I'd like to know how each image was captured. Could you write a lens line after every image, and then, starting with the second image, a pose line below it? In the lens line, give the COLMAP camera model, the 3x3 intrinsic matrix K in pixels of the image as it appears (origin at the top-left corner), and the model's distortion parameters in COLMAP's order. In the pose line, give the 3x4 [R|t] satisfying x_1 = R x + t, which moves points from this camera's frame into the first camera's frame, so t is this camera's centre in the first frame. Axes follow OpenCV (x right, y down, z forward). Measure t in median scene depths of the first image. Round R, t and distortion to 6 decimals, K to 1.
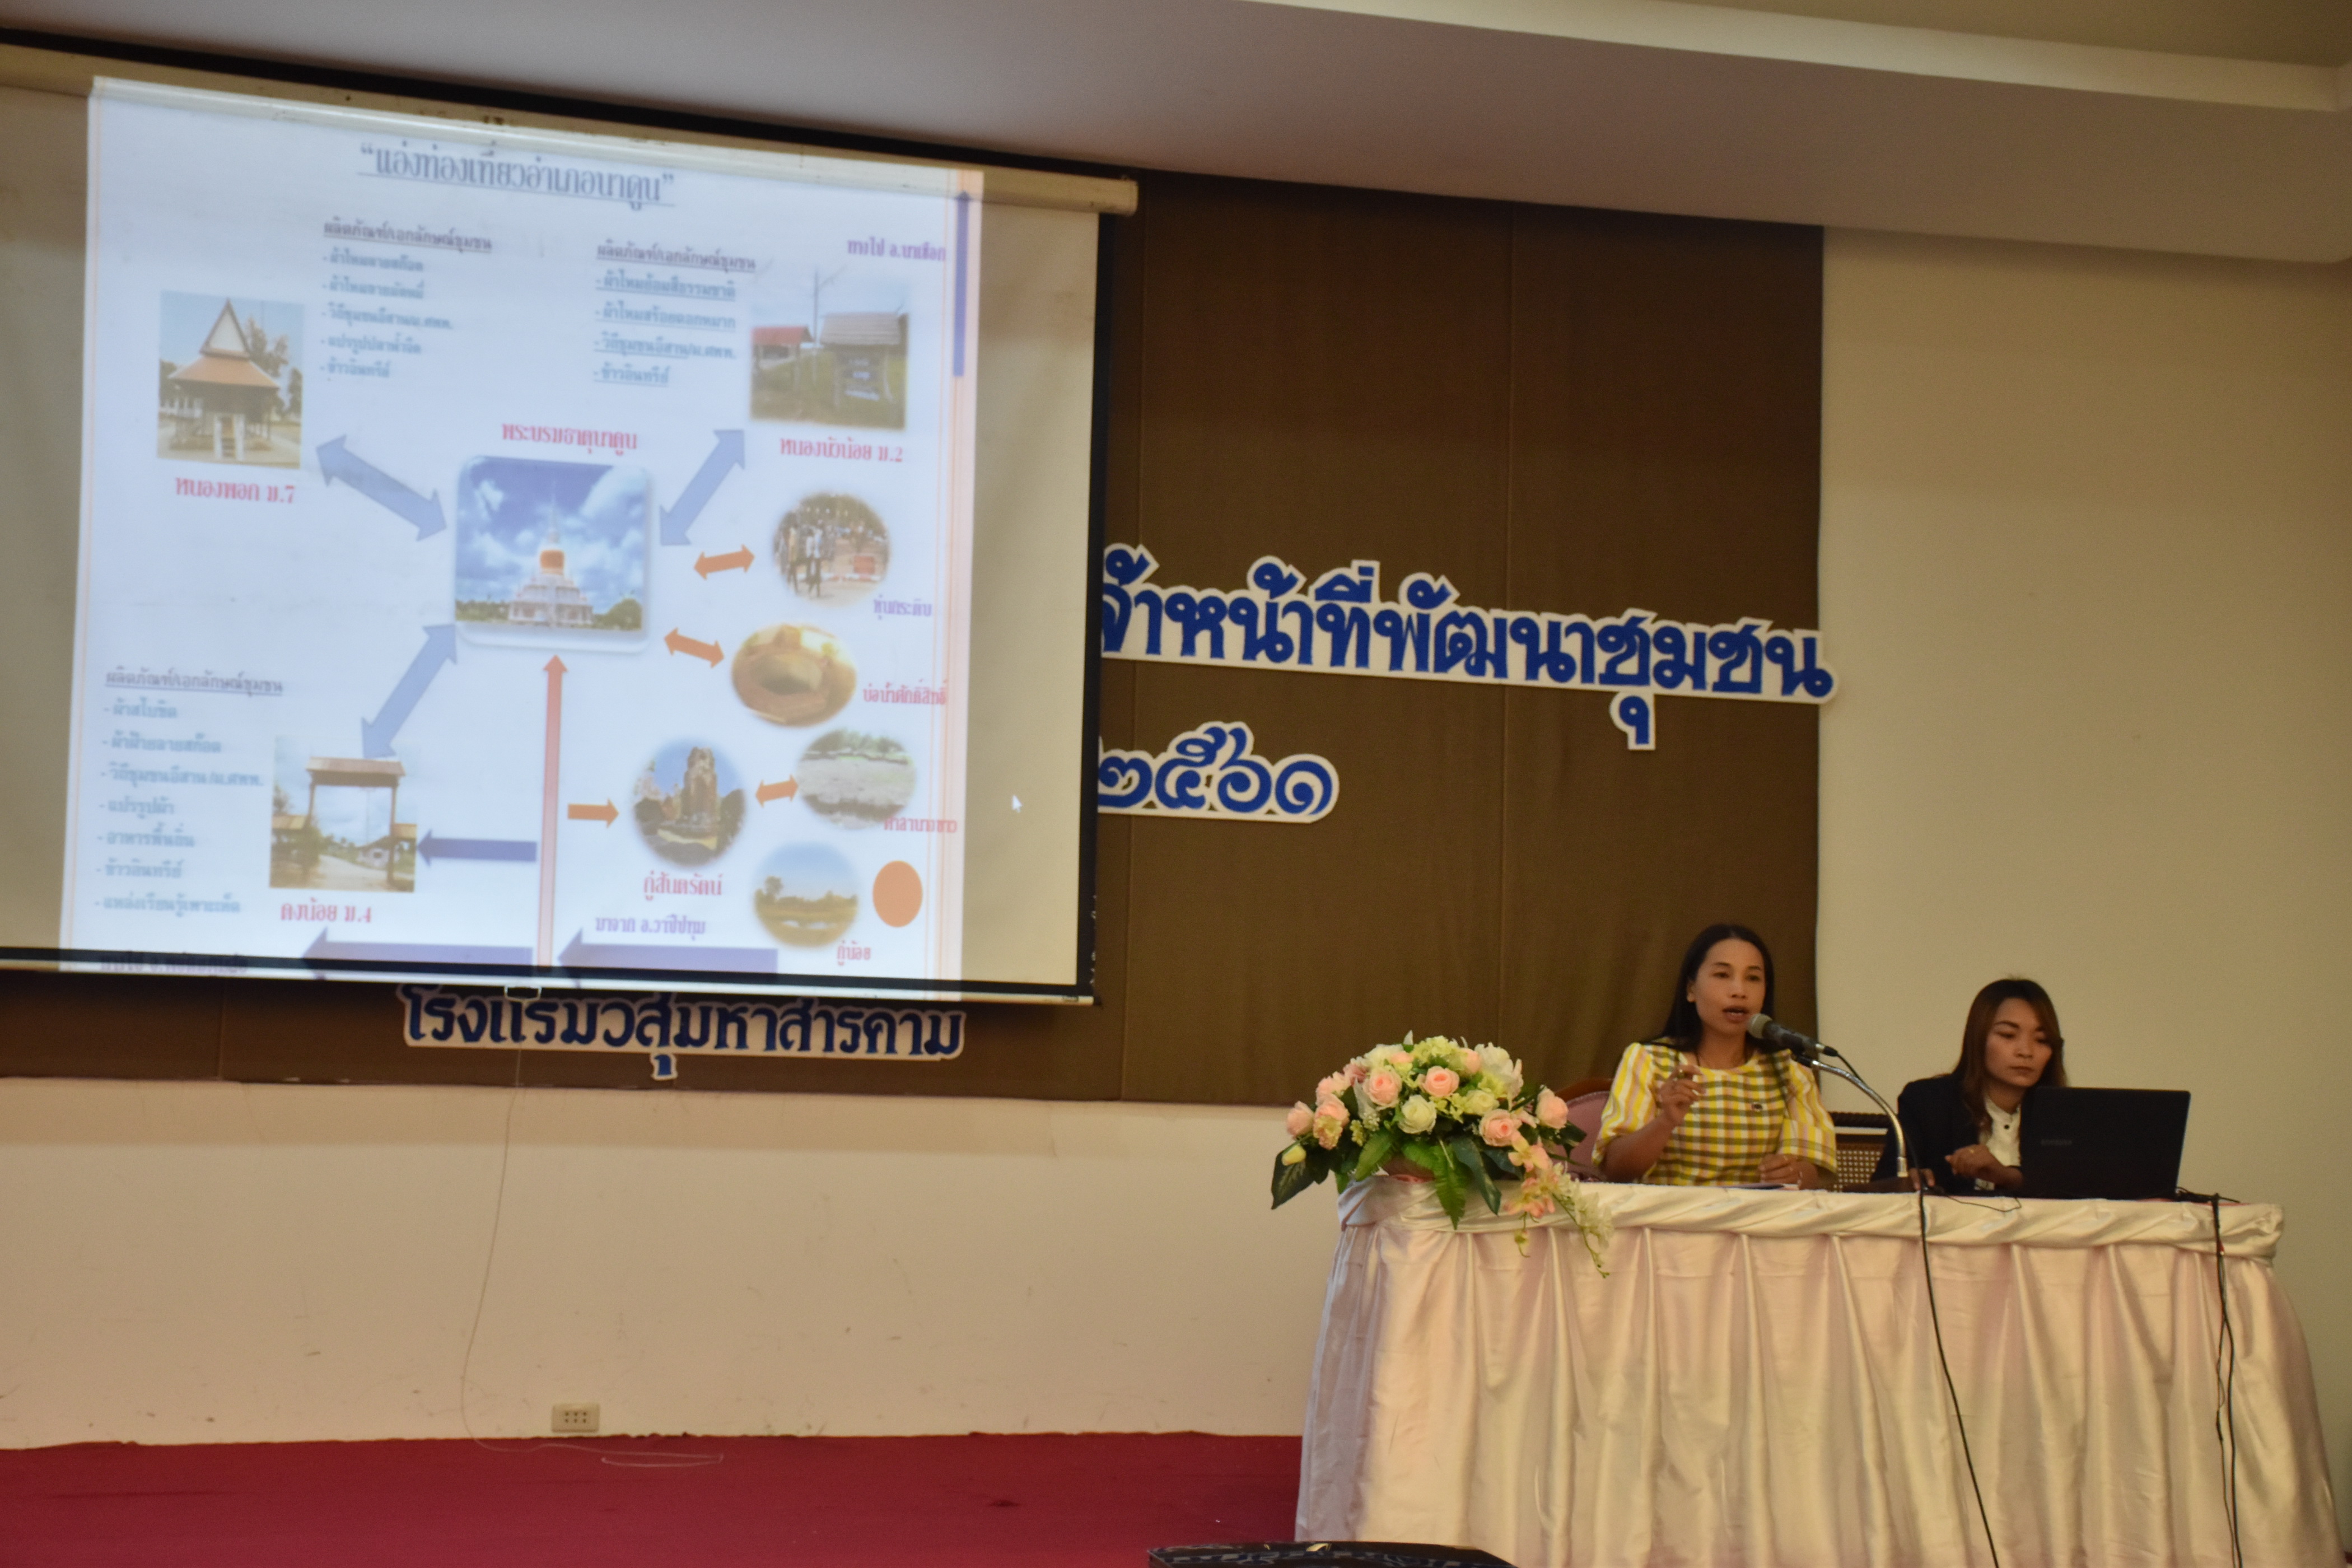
lens RADIAL K [[3640.7, 0, 1172.9], [0, 3640.7, 783.5], [0, 0, 1]] dist [0.204213, 0.494116]
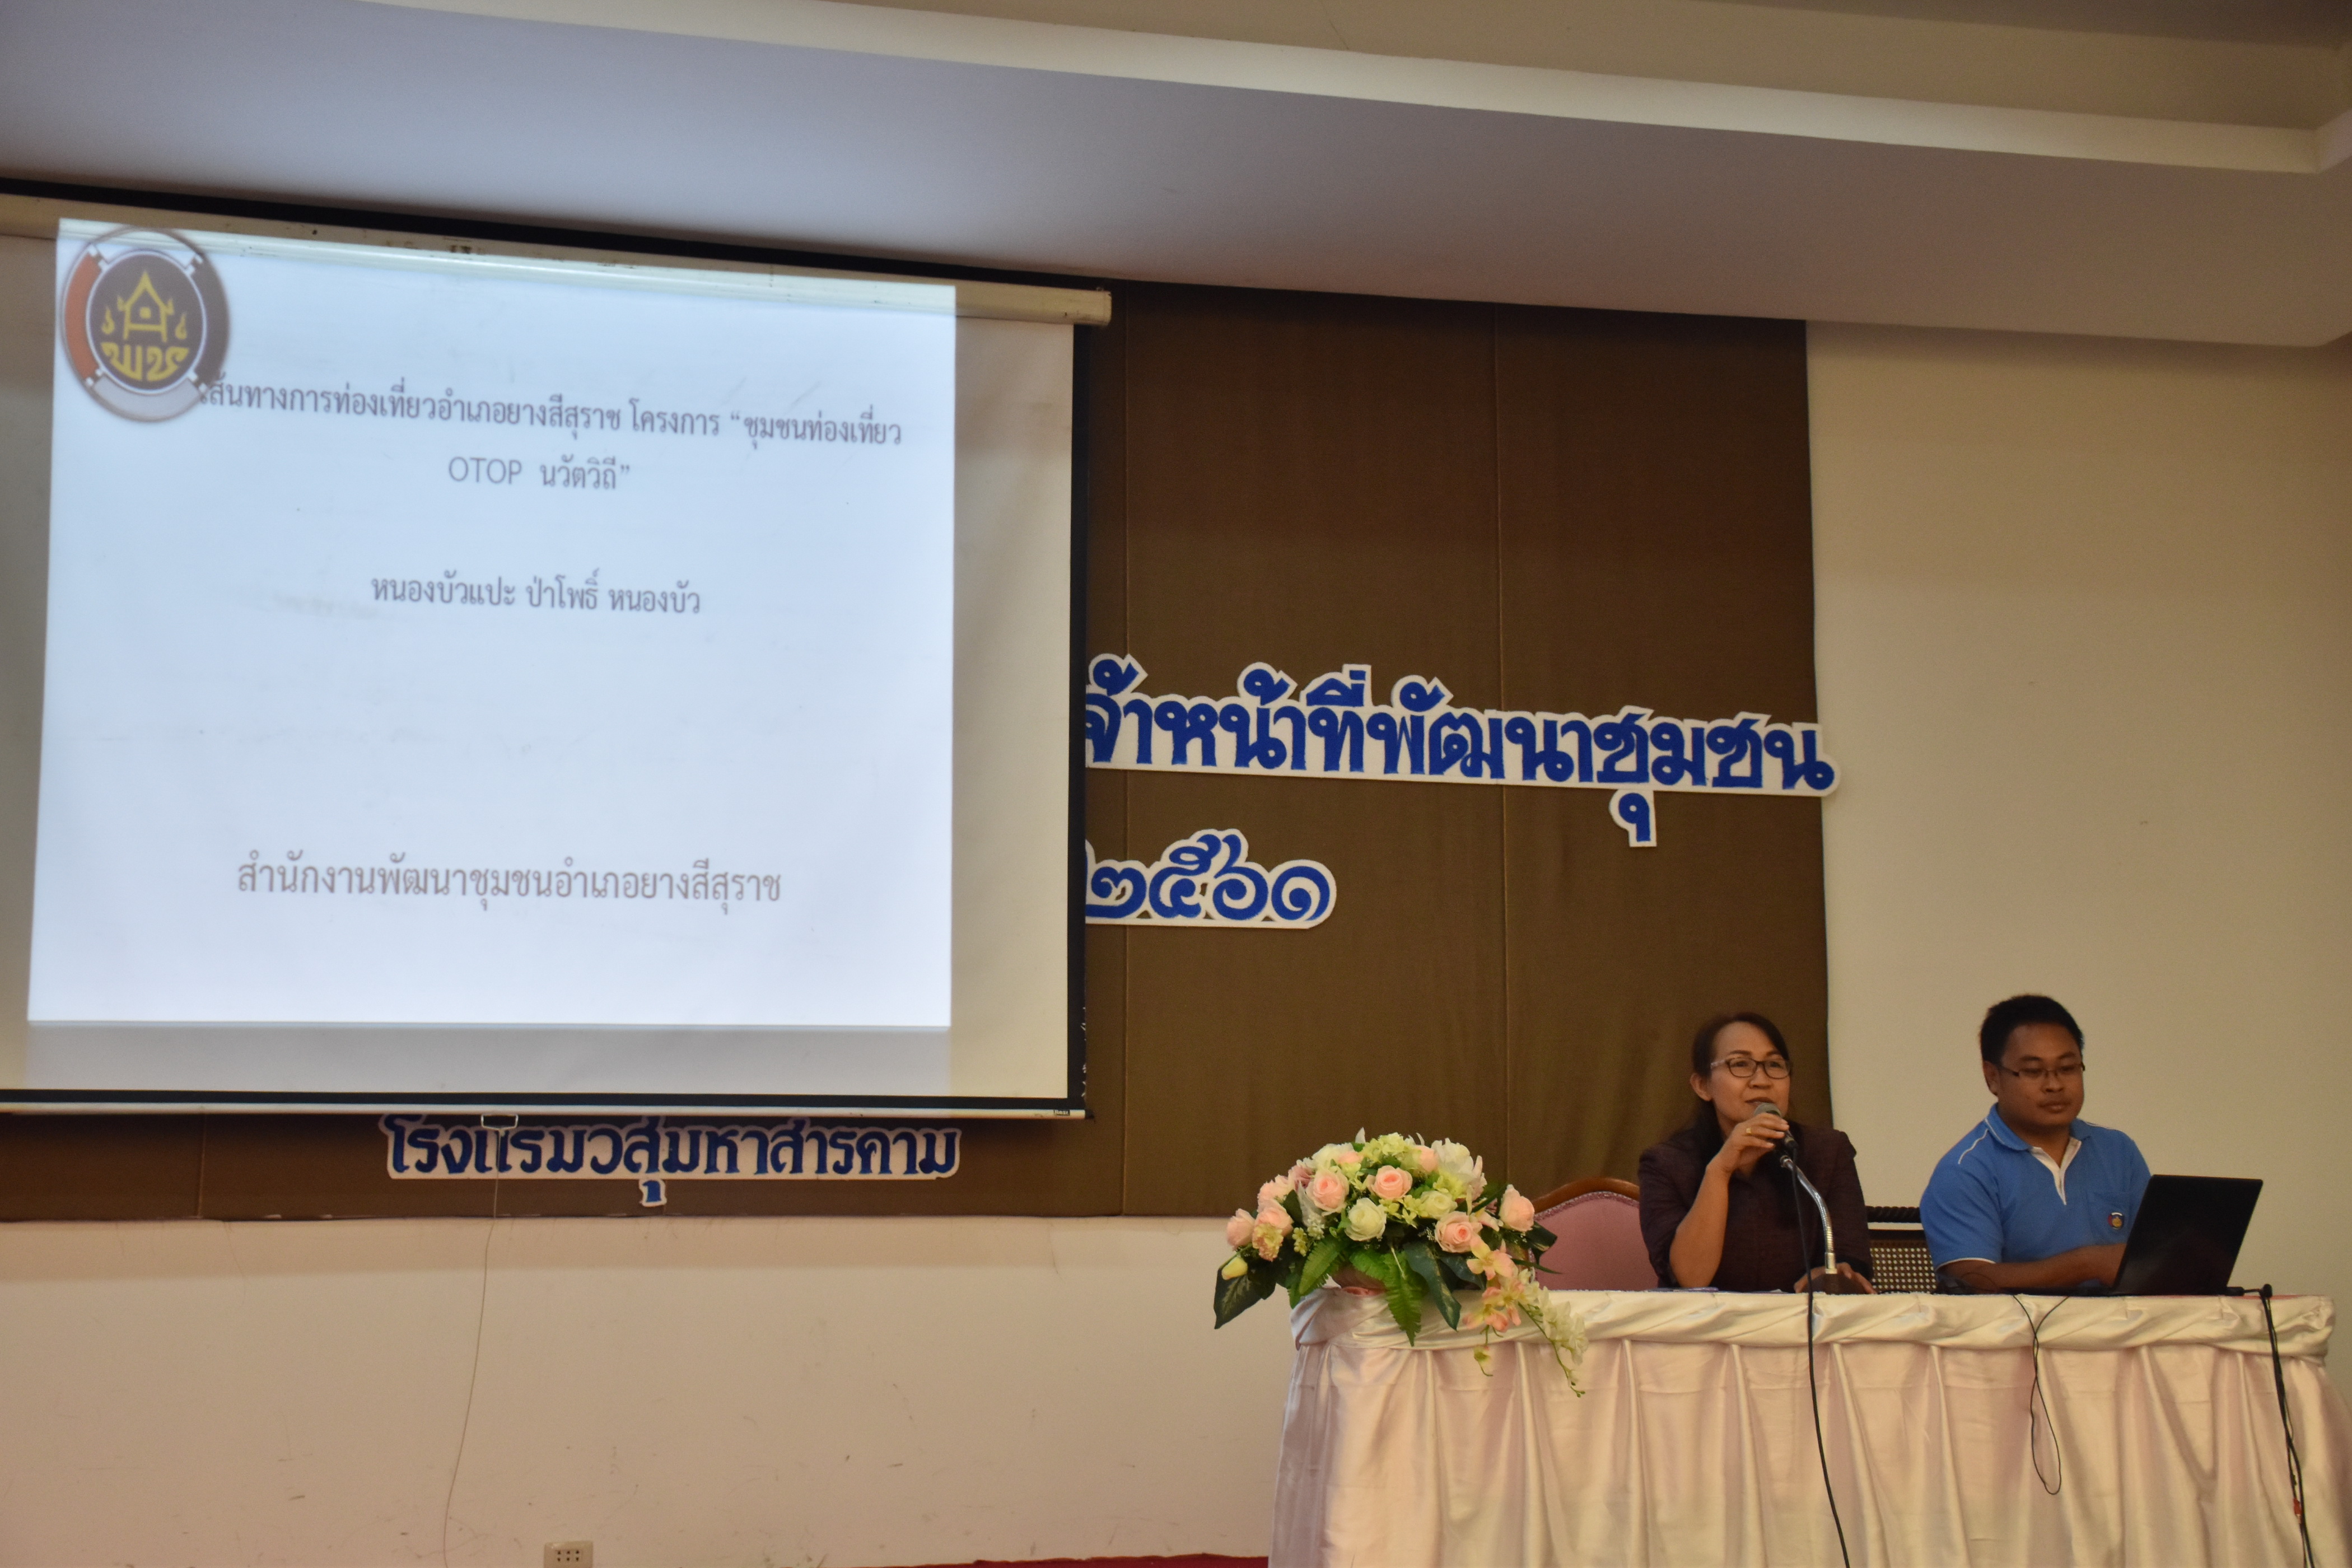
lens RADIAL K [[3162.6, 0, 1168.0], [0, 3162.6, 785.3], [0, 0, 1]] dist [0.106190, 0.413682]
pose [[0.998745, -0.031427, -0.038999, 0.035655], [0.029454, 0.998306, -0.050177, 0.014450], [0.040510, 0.048966, 0.997979, 0.142040]]
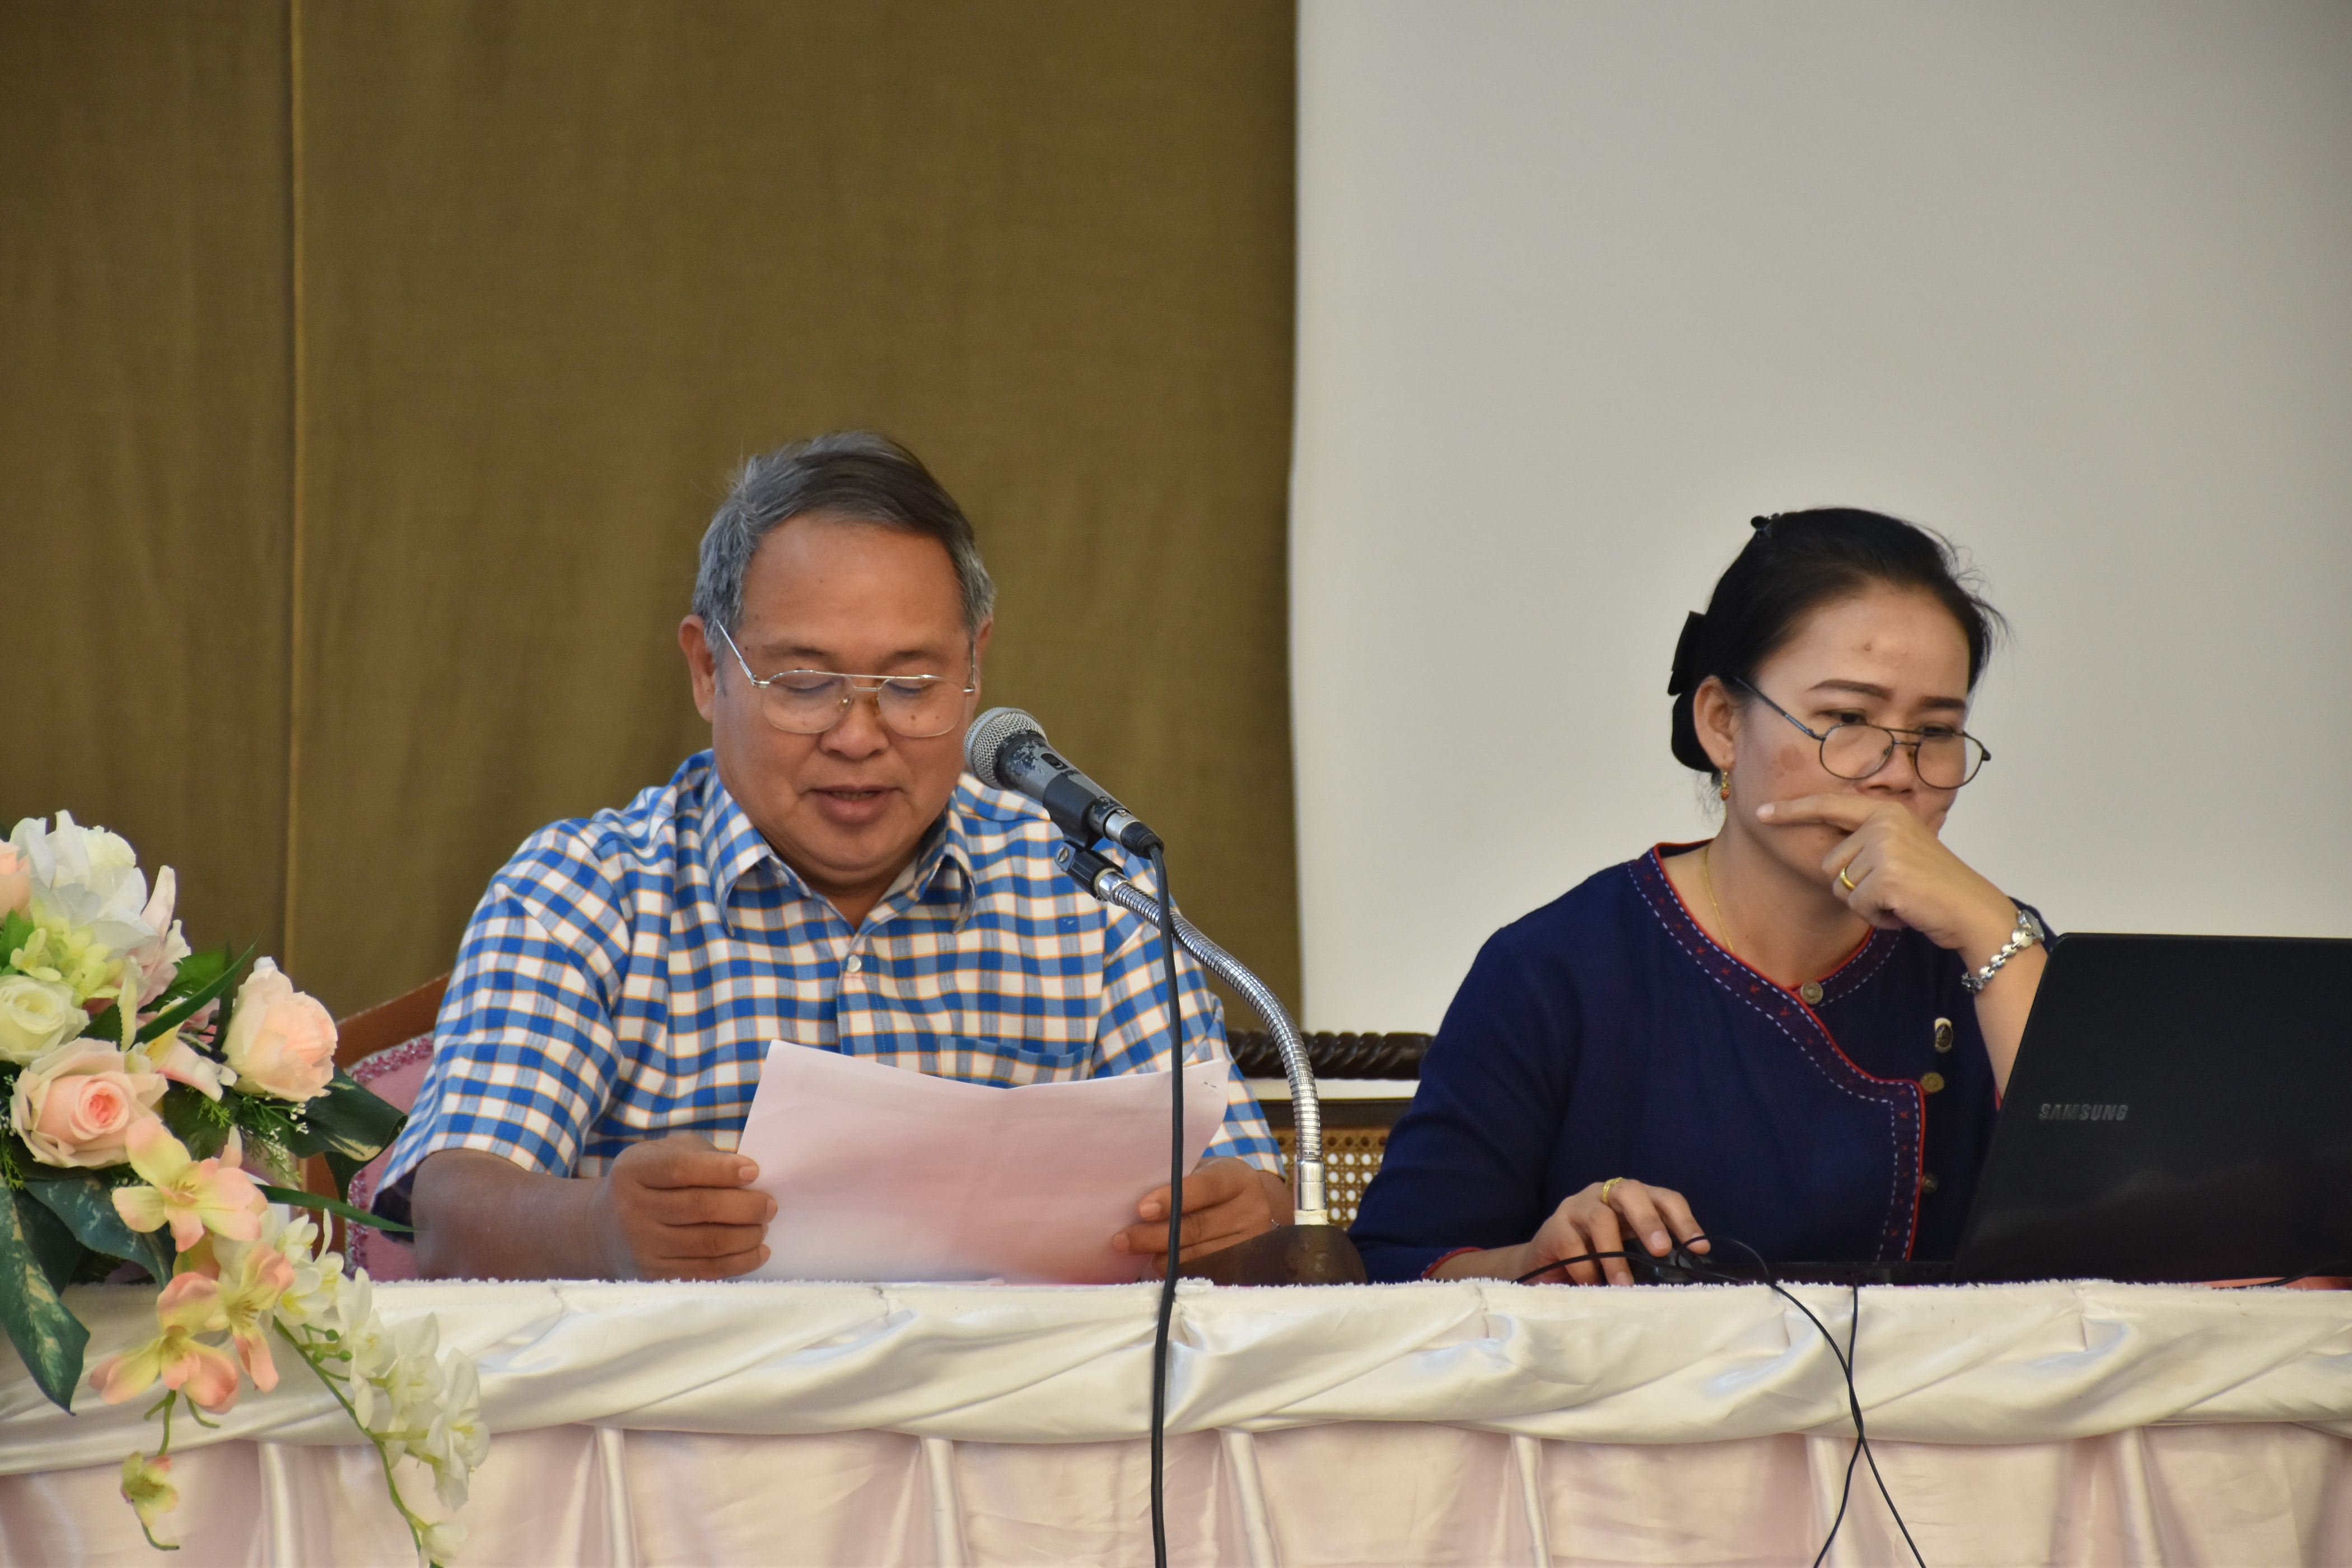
lens RADIAL K [[10308.1, 0, 1176.0], [0, 10308.1, 784.0], [0, 0, 1]] dist [1.507703, 11.536958]
pose [[0.989518, -0.016192, 0.143501, 0.038525], [0.007932, 0.998288, 0.057945, 0.015143], [-0.144194, -0.056200, 0.987952, 0.119357]]
